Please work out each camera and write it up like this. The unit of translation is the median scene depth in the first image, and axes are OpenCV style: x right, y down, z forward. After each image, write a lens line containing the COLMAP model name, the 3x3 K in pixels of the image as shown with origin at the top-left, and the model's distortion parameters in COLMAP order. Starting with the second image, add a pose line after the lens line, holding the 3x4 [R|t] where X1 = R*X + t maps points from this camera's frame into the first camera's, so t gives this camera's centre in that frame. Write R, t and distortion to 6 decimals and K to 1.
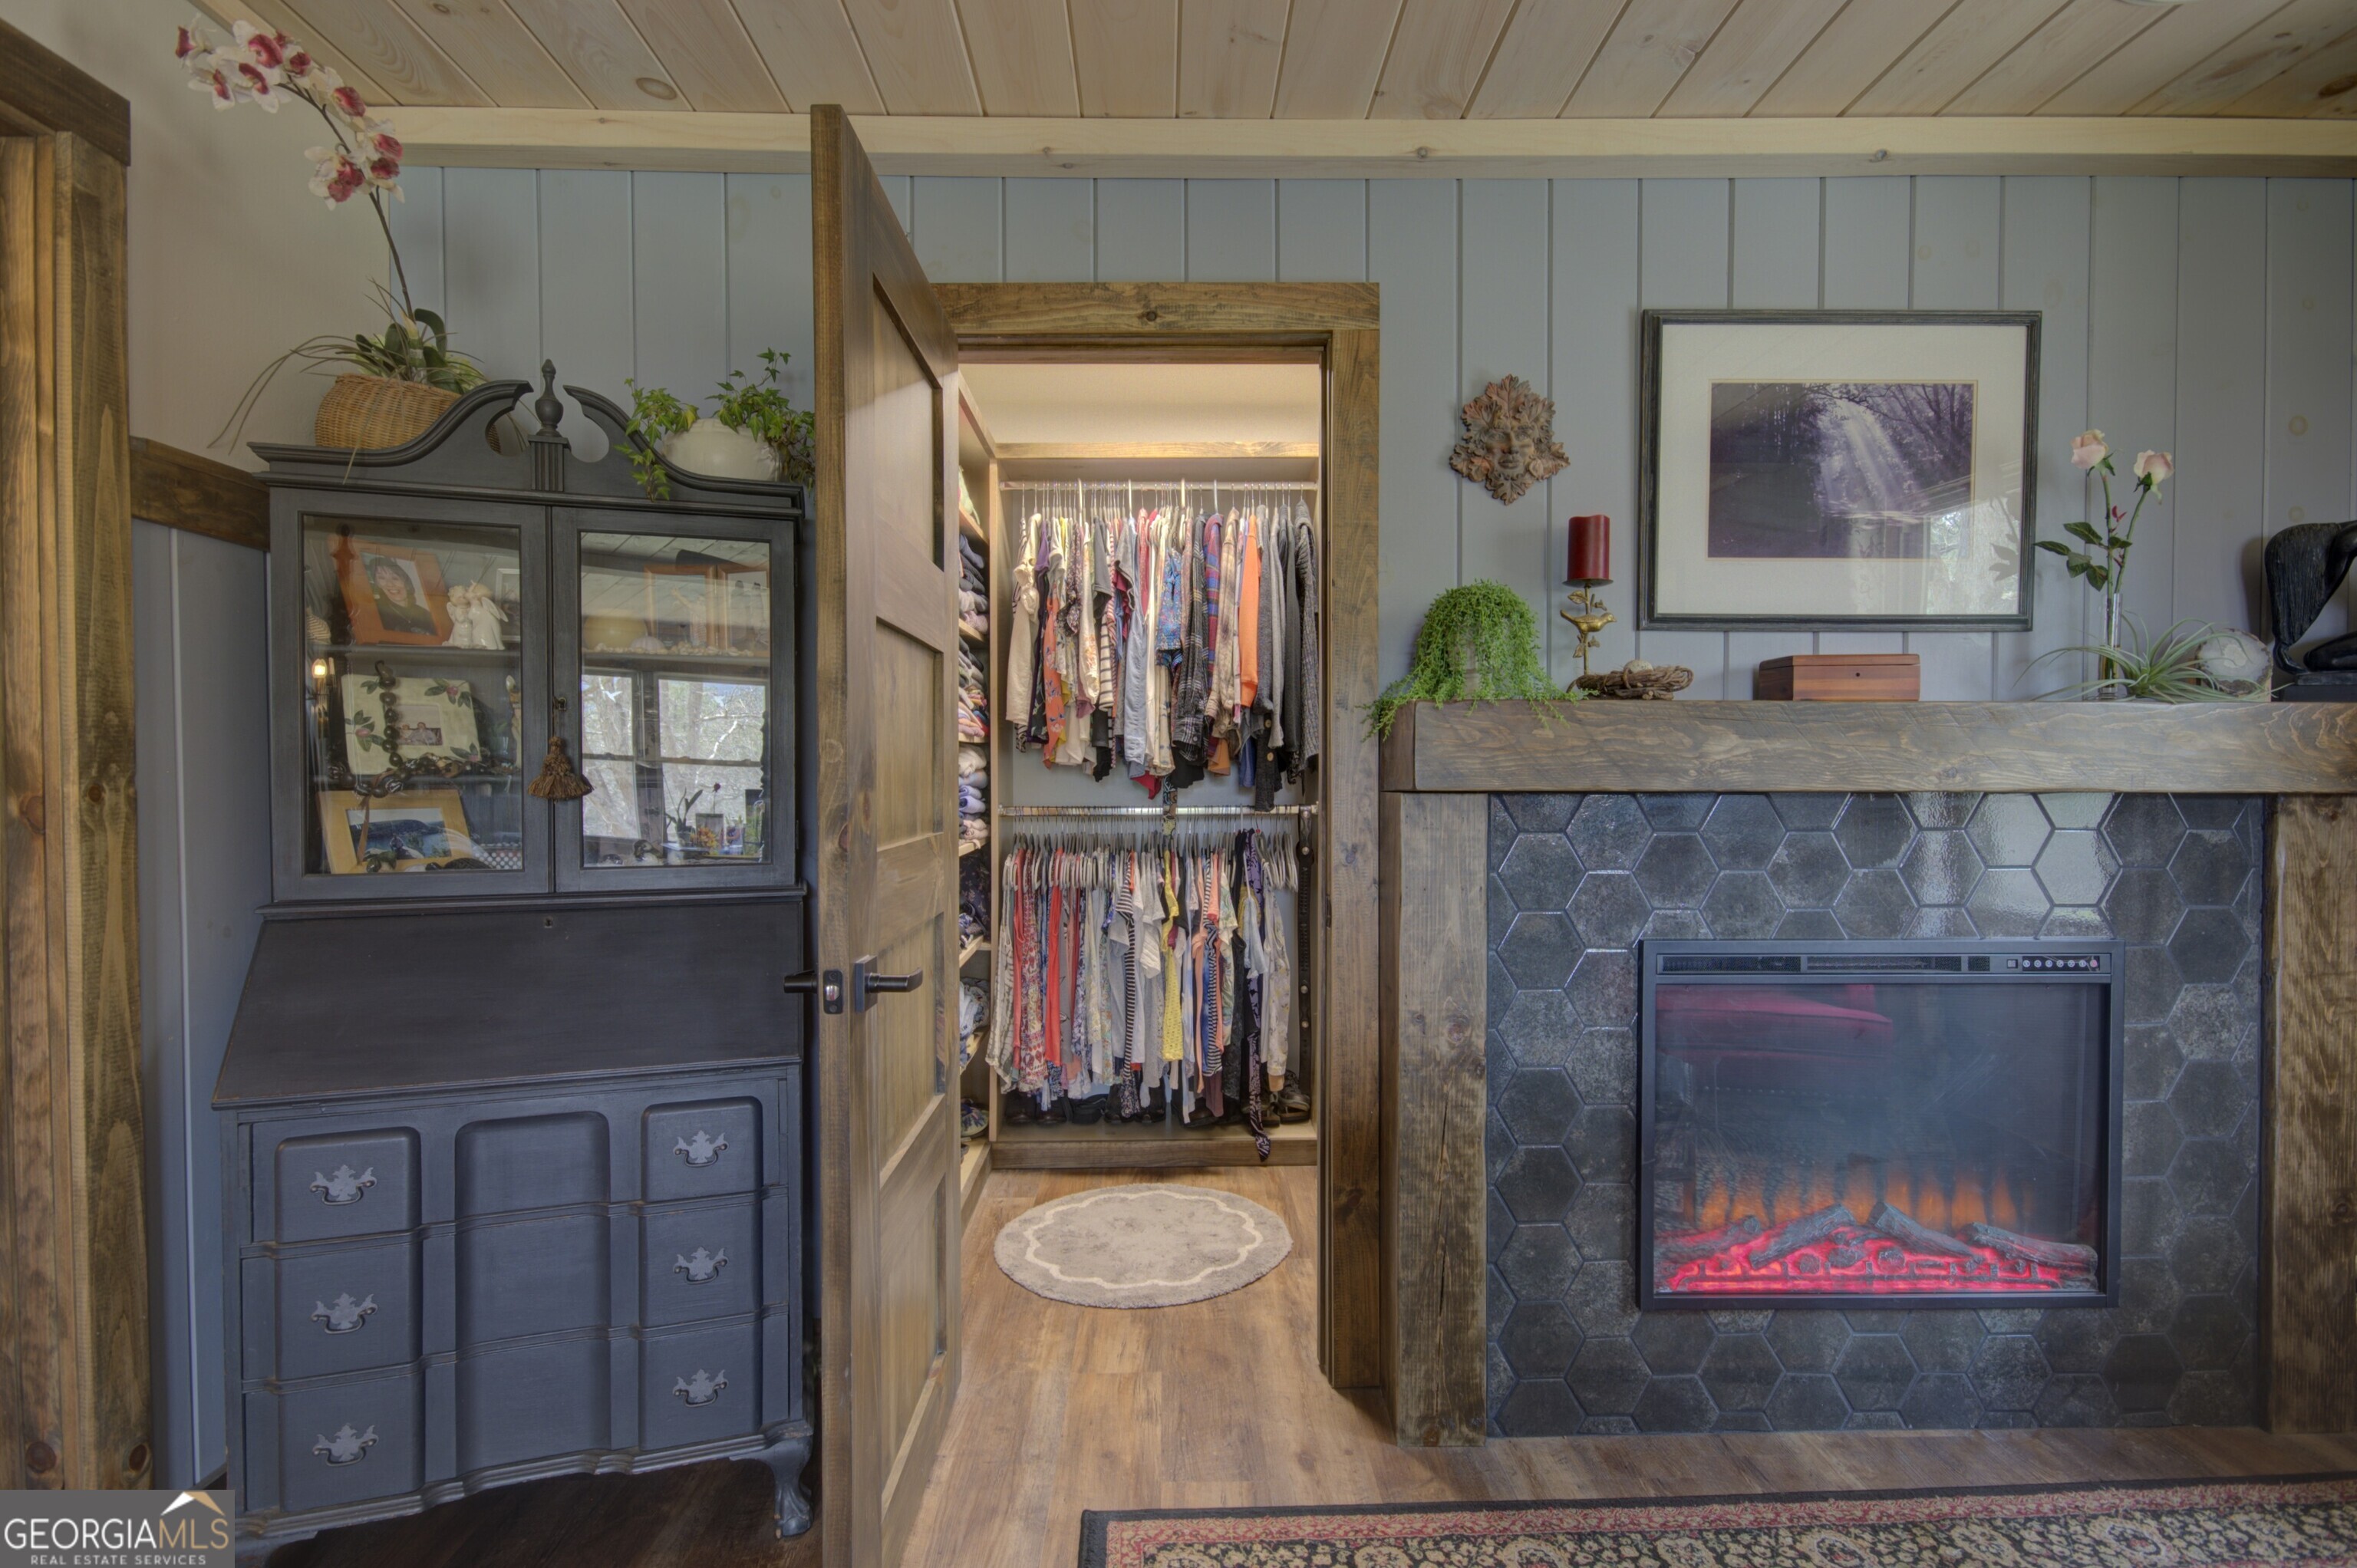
lens RADIAL K [[1152.3, 0, 1182.3], [0, 1152.3, 791.4], [0, 0, 1]] dist [0.028235, -0.016458]
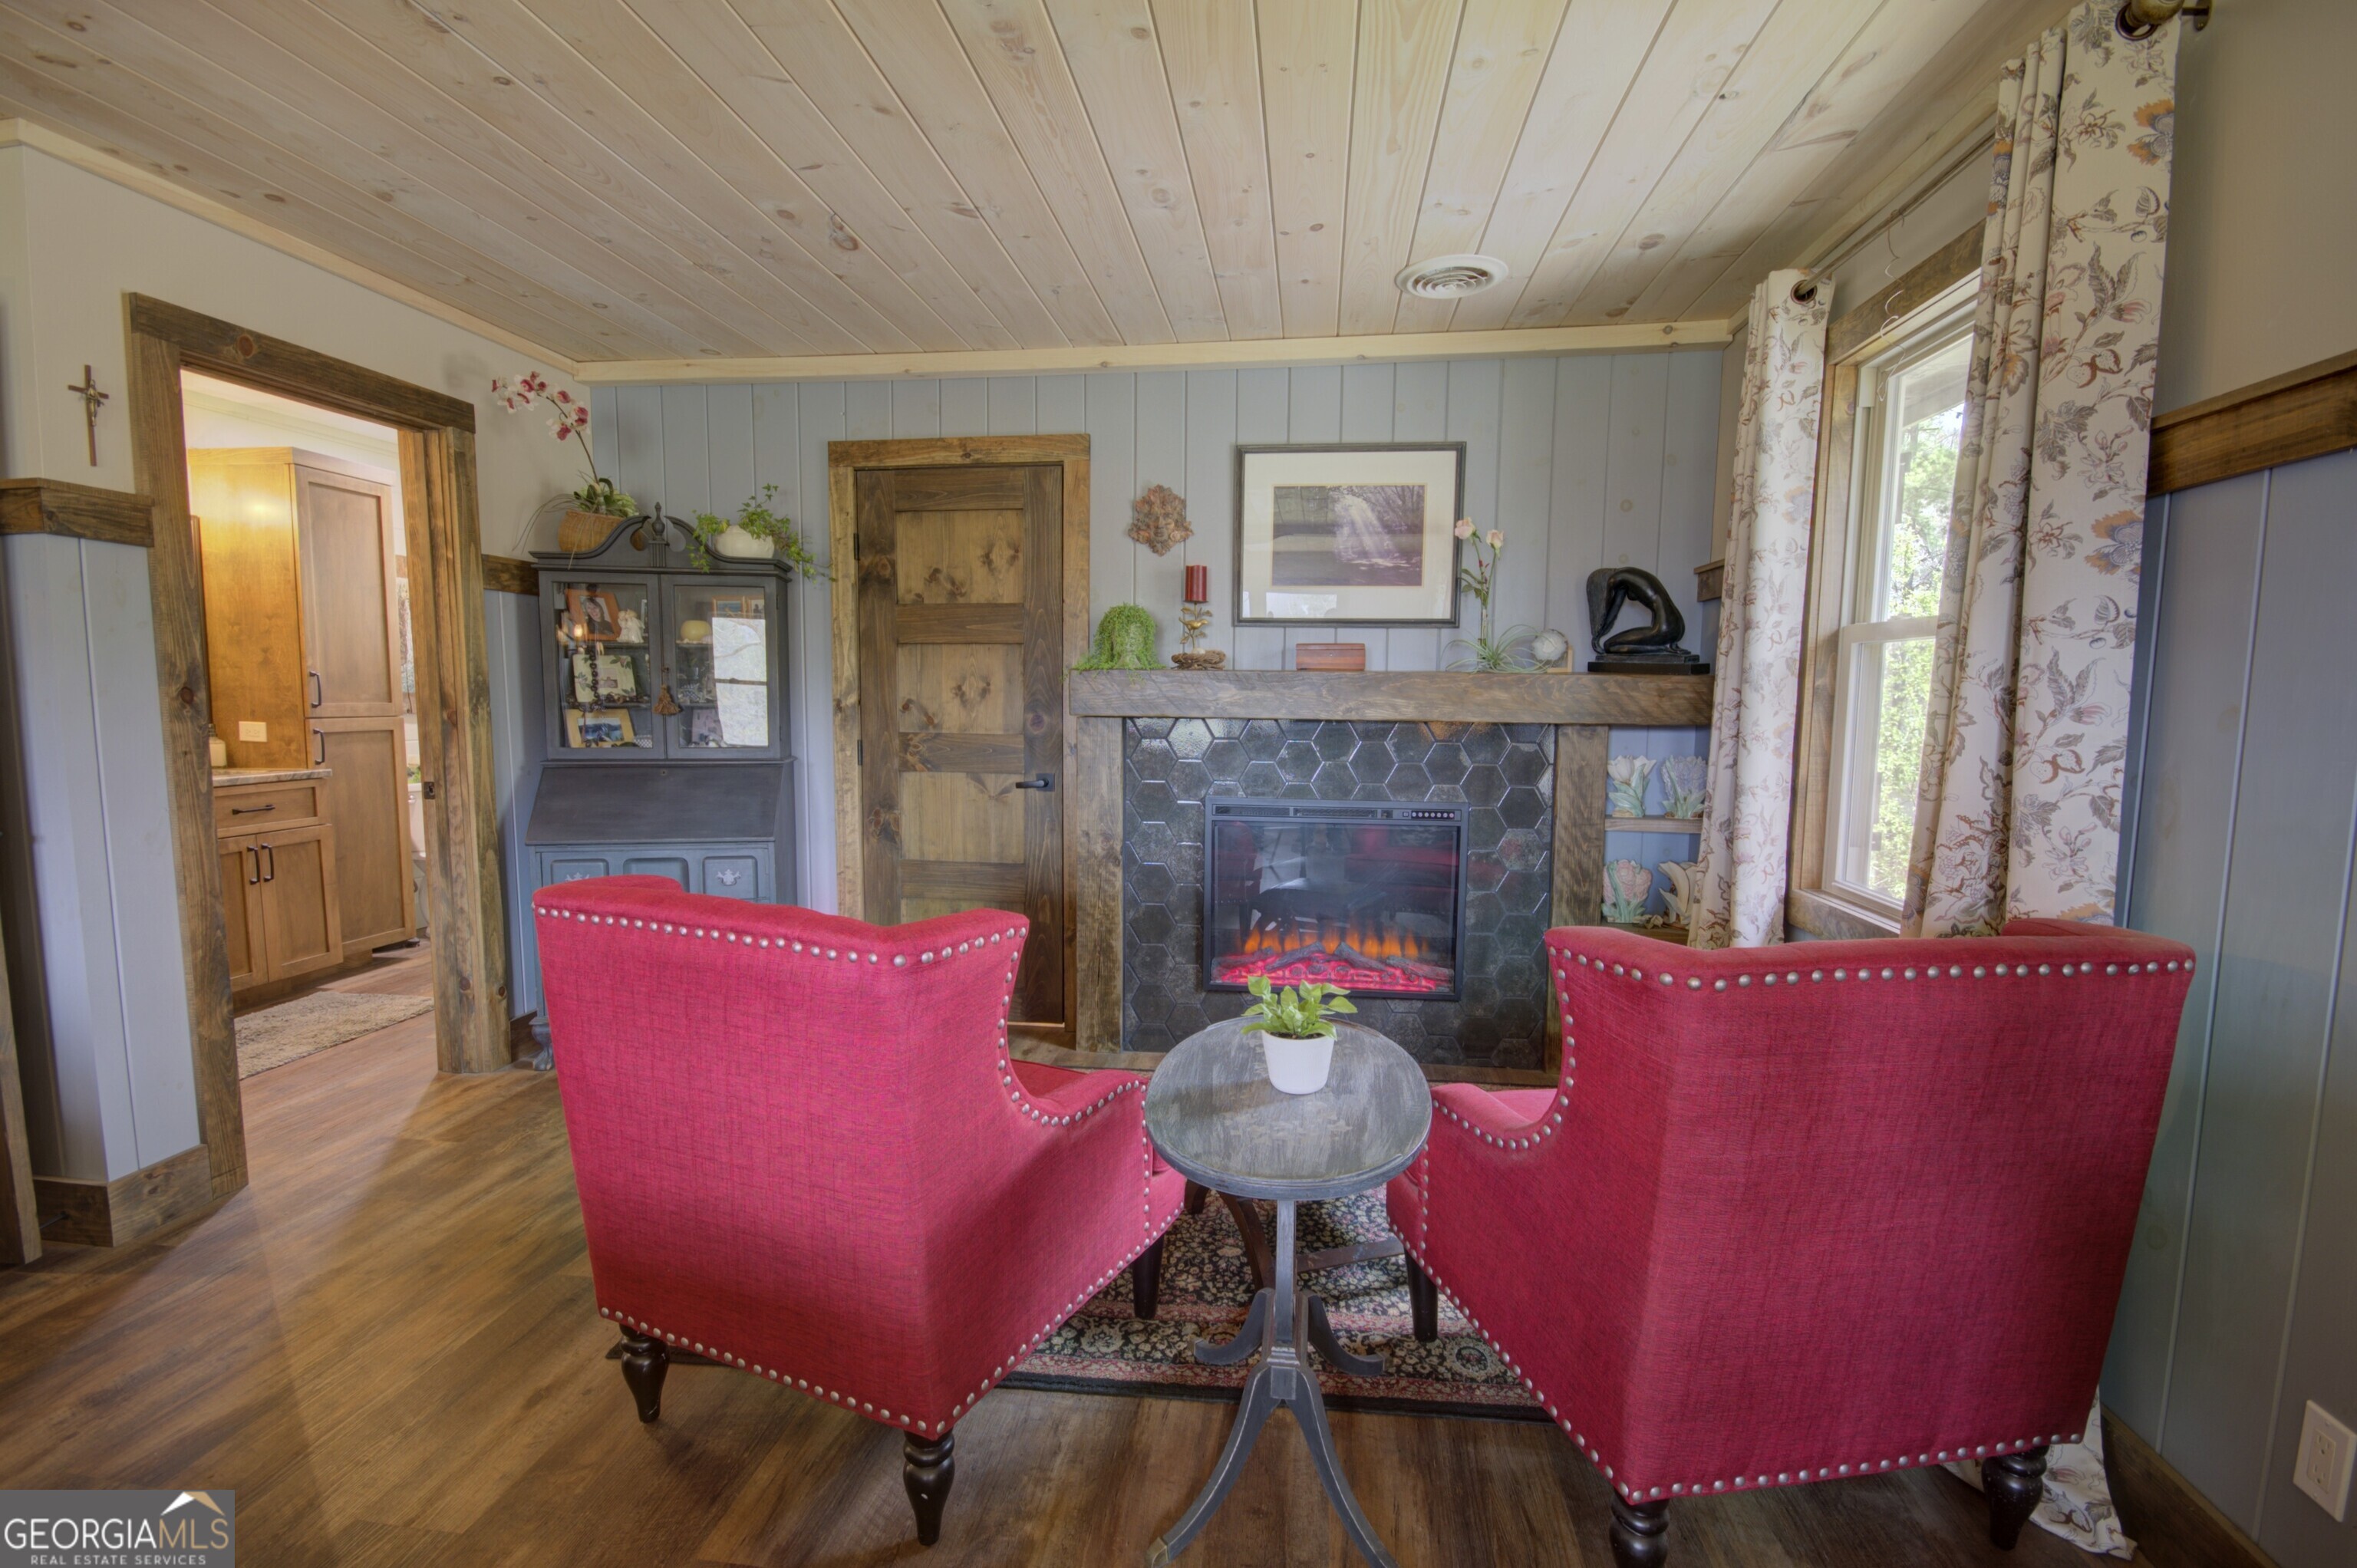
lens RADIAL K [[1052.7, 0, 1181.7], [0, 1052.7, 795.9], [0, 0, 1]] dist [0.009611, -0.009676]
pose [[0.989180, 0.023934, -0.144739, 0.609833], [-0.012203, 0.996607, 0.081397, -0.012183], [0.146196, -0.078750, 0.986116, -0.697199]]
